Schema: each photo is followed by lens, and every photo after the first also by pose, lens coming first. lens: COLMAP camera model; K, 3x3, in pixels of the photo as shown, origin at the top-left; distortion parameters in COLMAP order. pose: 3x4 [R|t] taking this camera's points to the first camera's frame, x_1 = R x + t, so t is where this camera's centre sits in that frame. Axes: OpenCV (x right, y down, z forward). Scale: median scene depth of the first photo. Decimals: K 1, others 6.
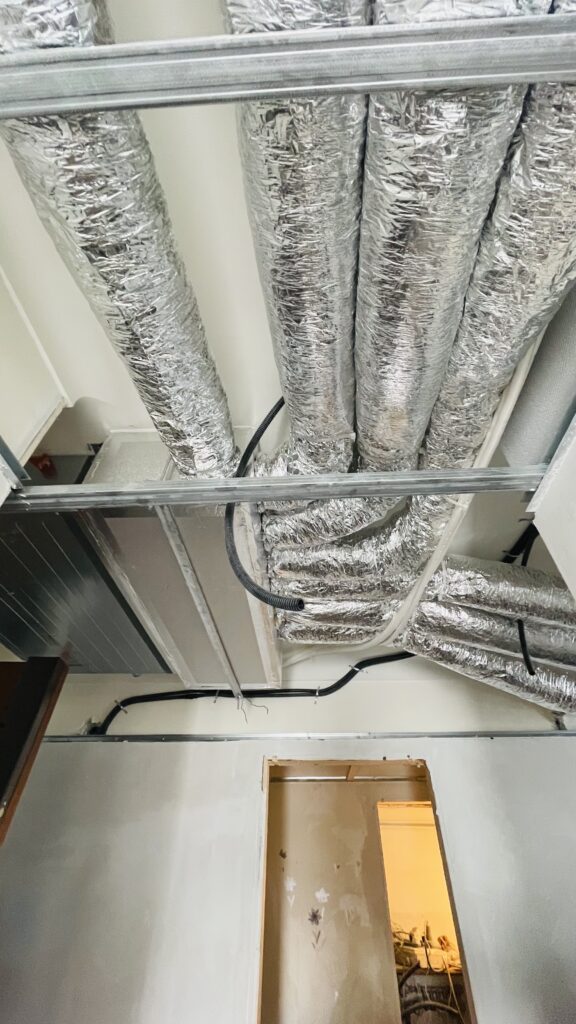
lens RADIAL K [[409.9, 0, 294.1], [0, 409.9, 511.7], [0, 0, 1]] dist [-0.002861, -0.000009]
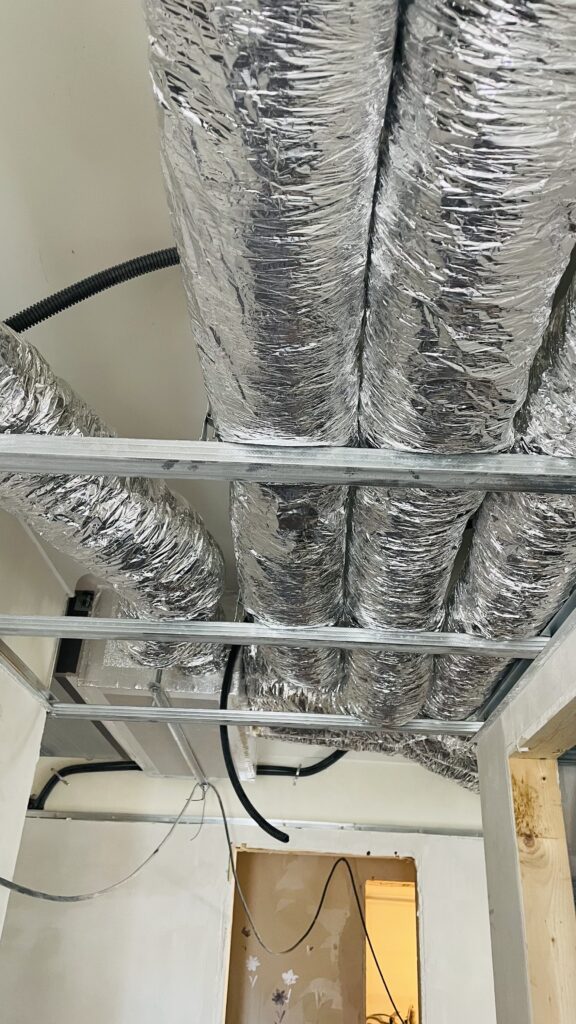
lens RADIAL K [[768.1, 0, 286.7], [0, 768.1, 512.3], [0, 0, 1]] dist [0.067775, -0.071332]
pose [[0.998378, 0.054838, 0.015277, -0.016652], [-0.056895, 0.970151, 0.235731, -0.412364], [-0.001894, -0.236218, 0.971698, -0.375646]]
